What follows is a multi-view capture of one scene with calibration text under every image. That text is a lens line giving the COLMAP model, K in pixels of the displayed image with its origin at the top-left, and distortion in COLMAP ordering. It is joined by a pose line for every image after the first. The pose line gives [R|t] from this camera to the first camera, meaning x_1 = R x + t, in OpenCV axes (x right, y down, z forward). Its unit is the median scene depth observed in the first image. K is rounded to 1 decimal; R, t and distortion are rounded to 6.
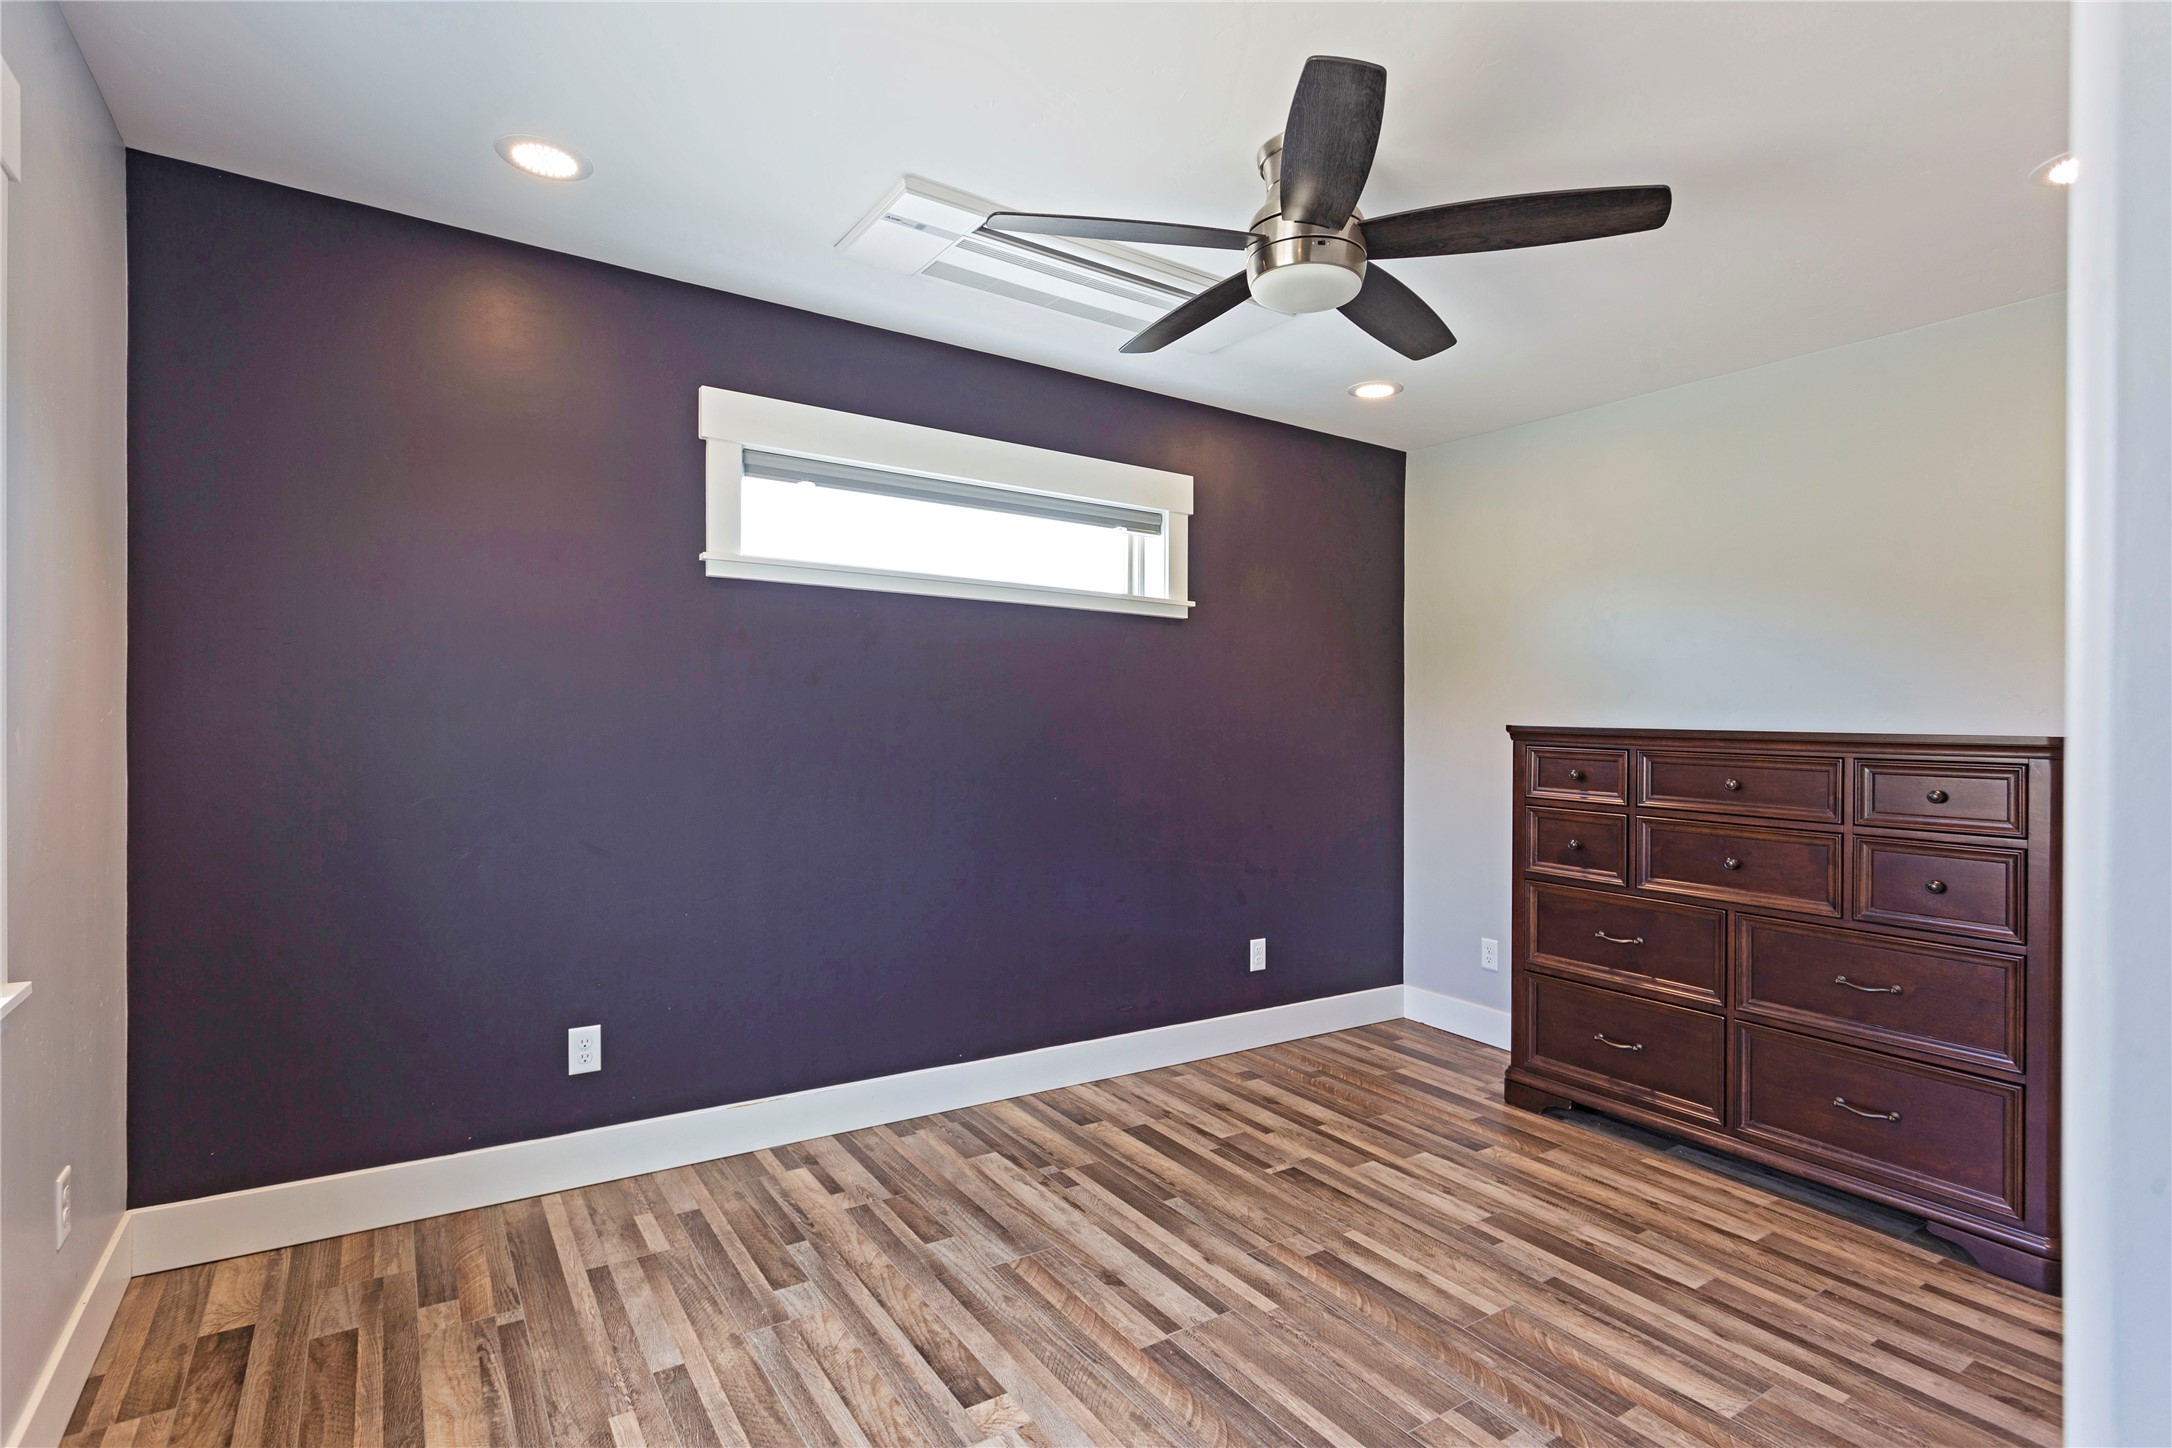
lens RADIAL K [[1036.1, 0, 1087.4], [0, 1036.1, 720.1], [0, 0, 1]] dist [-0.003304, 0.000683]
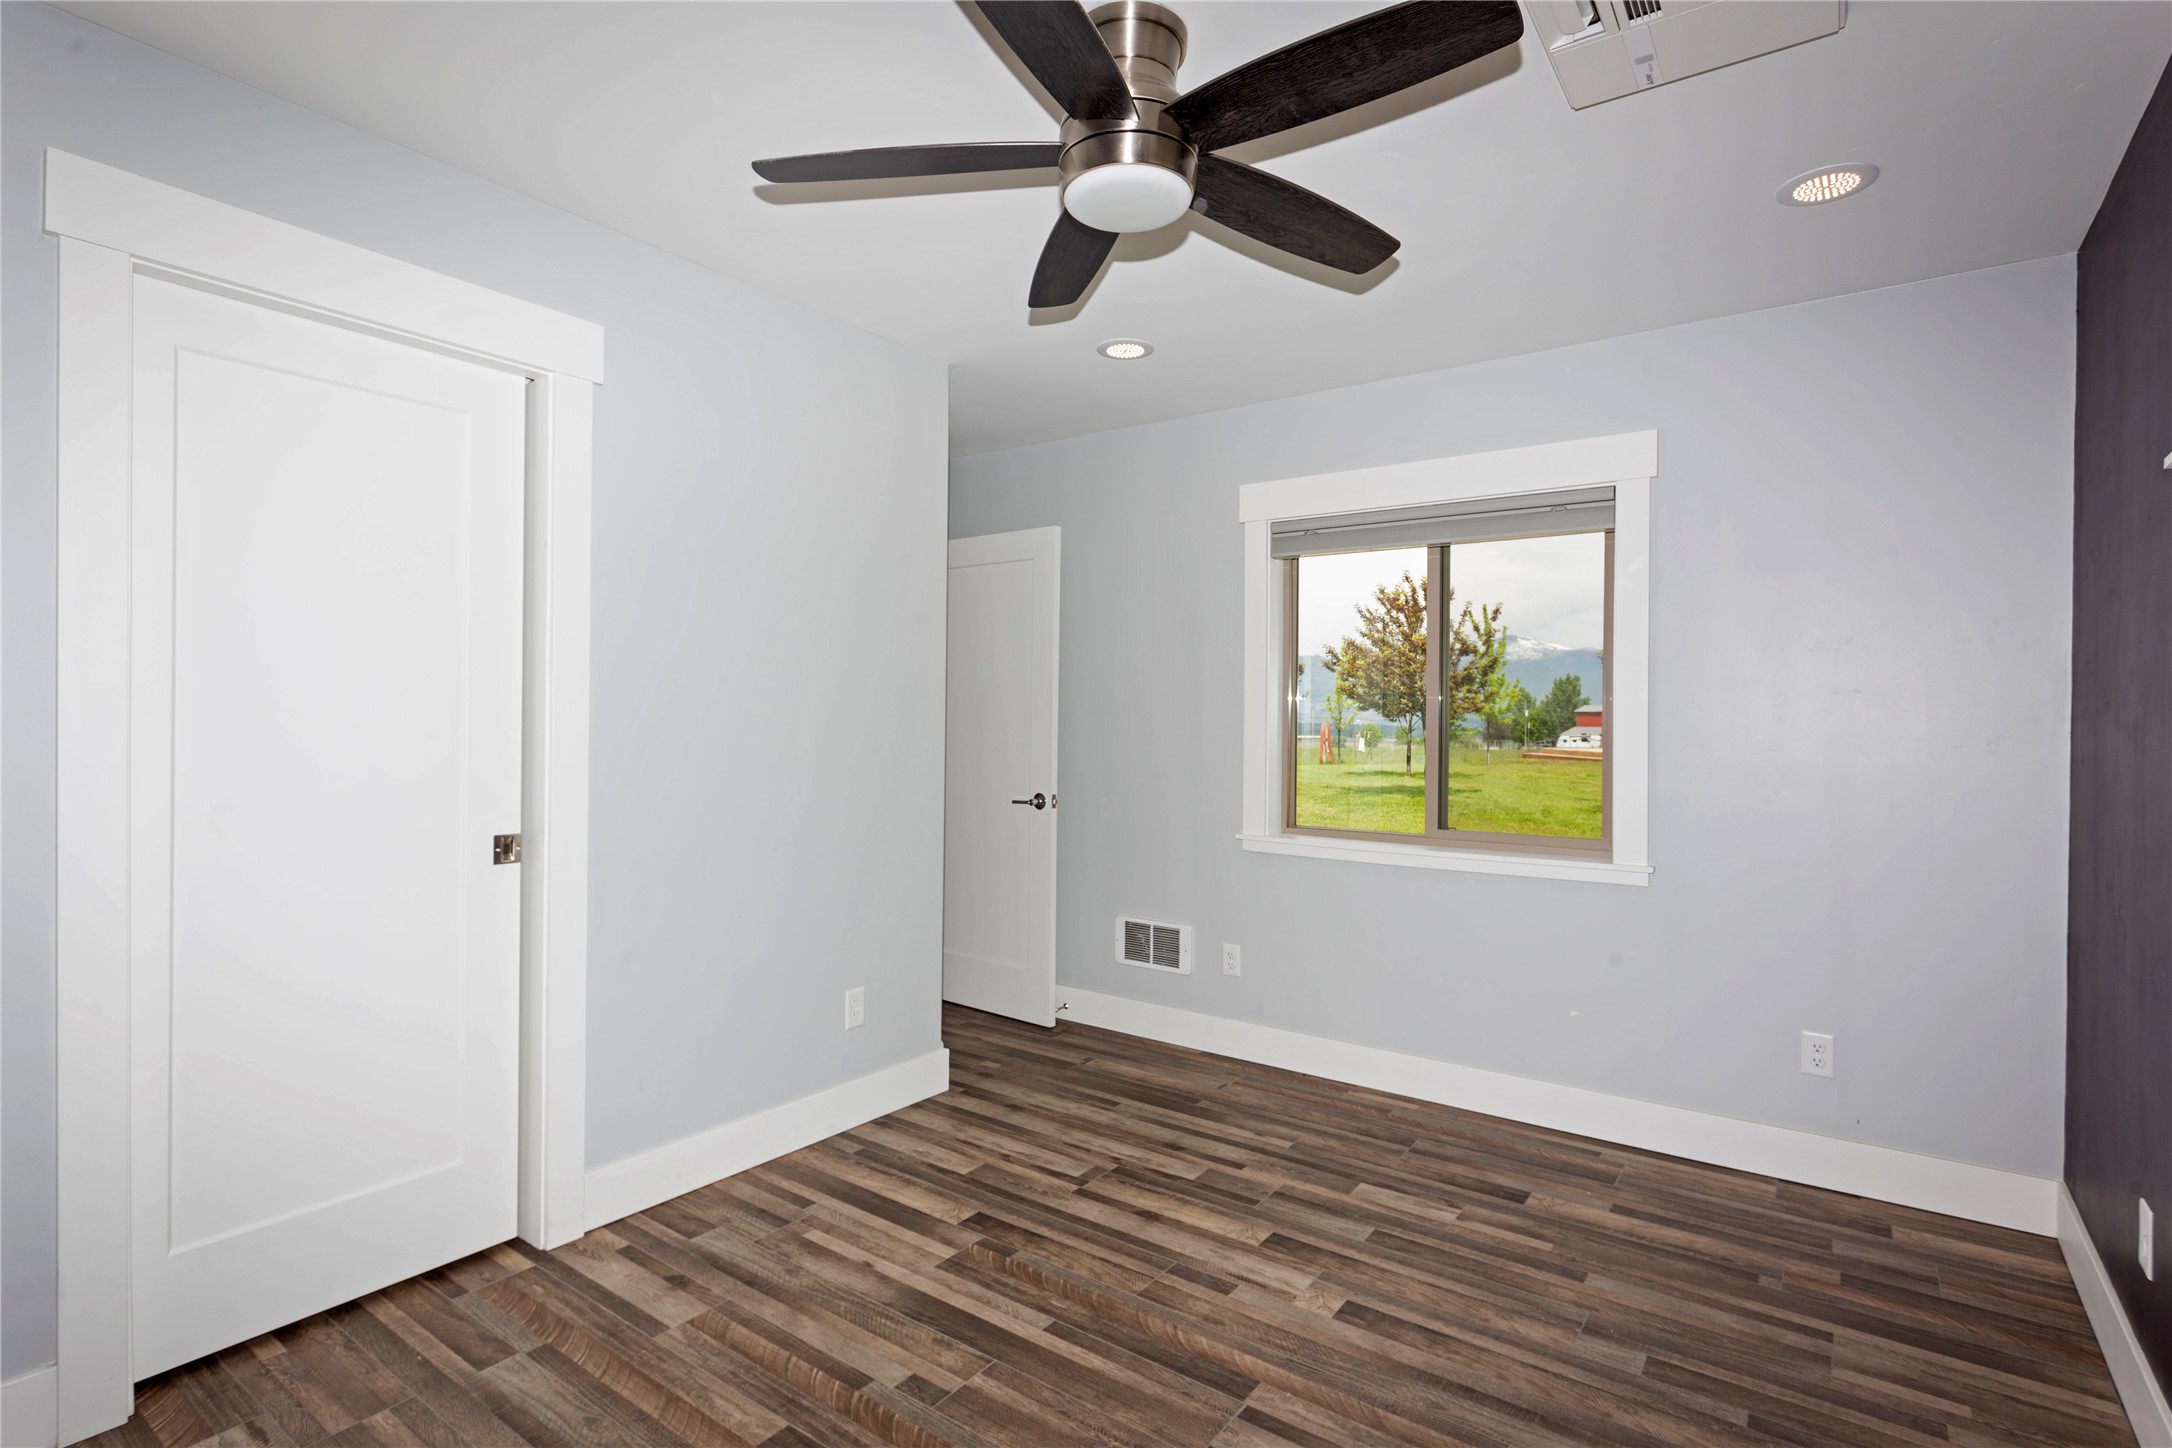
lens RADIAL K [[1036.1, 0, 1080.4], [0, 1036.1, 719.0], [0, 0, 1]] dist [-0.003304, 0.000683]
pose [[-0.937020, -0.032624, -0.347749, 0.582236], [-0.033497, 0.999433, -0.003503, -0.000749], [0.347666, 0.008366, -0.937581, 1.901303]]
